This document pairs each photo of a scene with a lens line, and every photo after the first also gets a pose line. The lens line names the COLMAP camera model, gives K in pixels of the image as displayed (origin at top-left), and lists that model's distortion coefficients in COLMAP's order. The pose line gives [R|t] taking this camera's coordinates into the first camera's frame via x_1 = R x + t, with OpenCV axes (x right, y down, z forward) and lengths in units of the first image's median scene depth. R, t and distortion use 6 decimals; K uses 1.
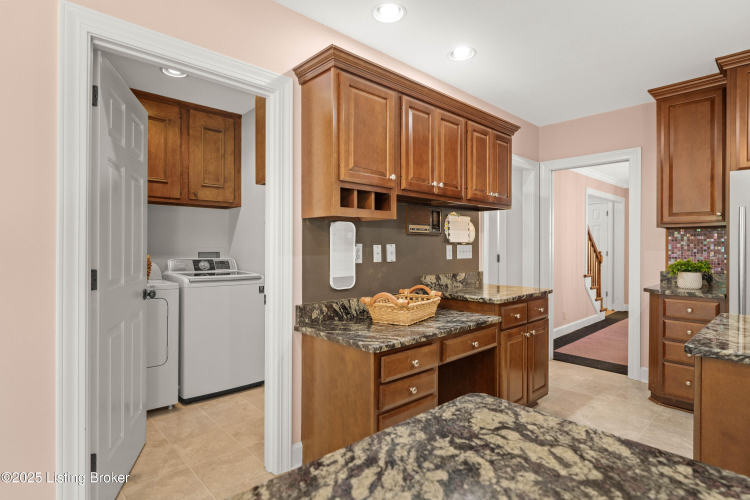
lens RADIAL K [[402.7, 0, 375.2], [0, 402.7, 249.5], [0, 0, 1]] dist [0.000303, 0.000002]
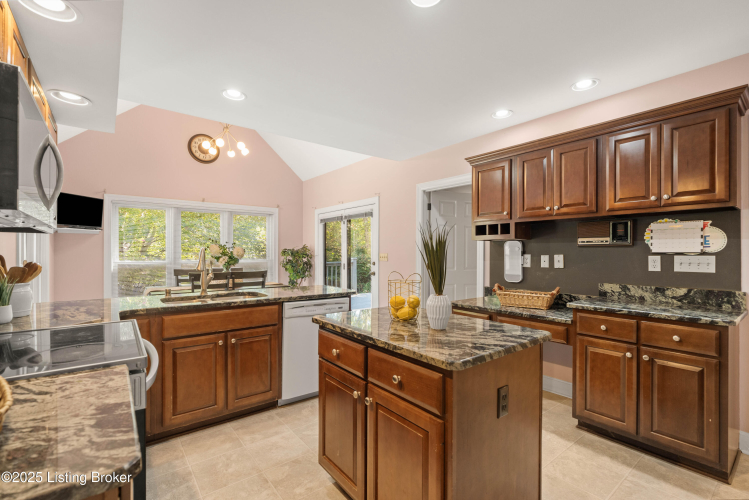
lens RADIAL K [[342.9, 0, 374.0], [0, 342.9, 253.0], [0, 0, 1]] dist [-0.000879, -0.000070]
pose [[-0.101700, 0.004505, -0.994805, 1.131756], [-0.001788, 0.999987, 0.004712, -0.021386], [0.994813, 0.002258, -0.101691, 0.481381]]
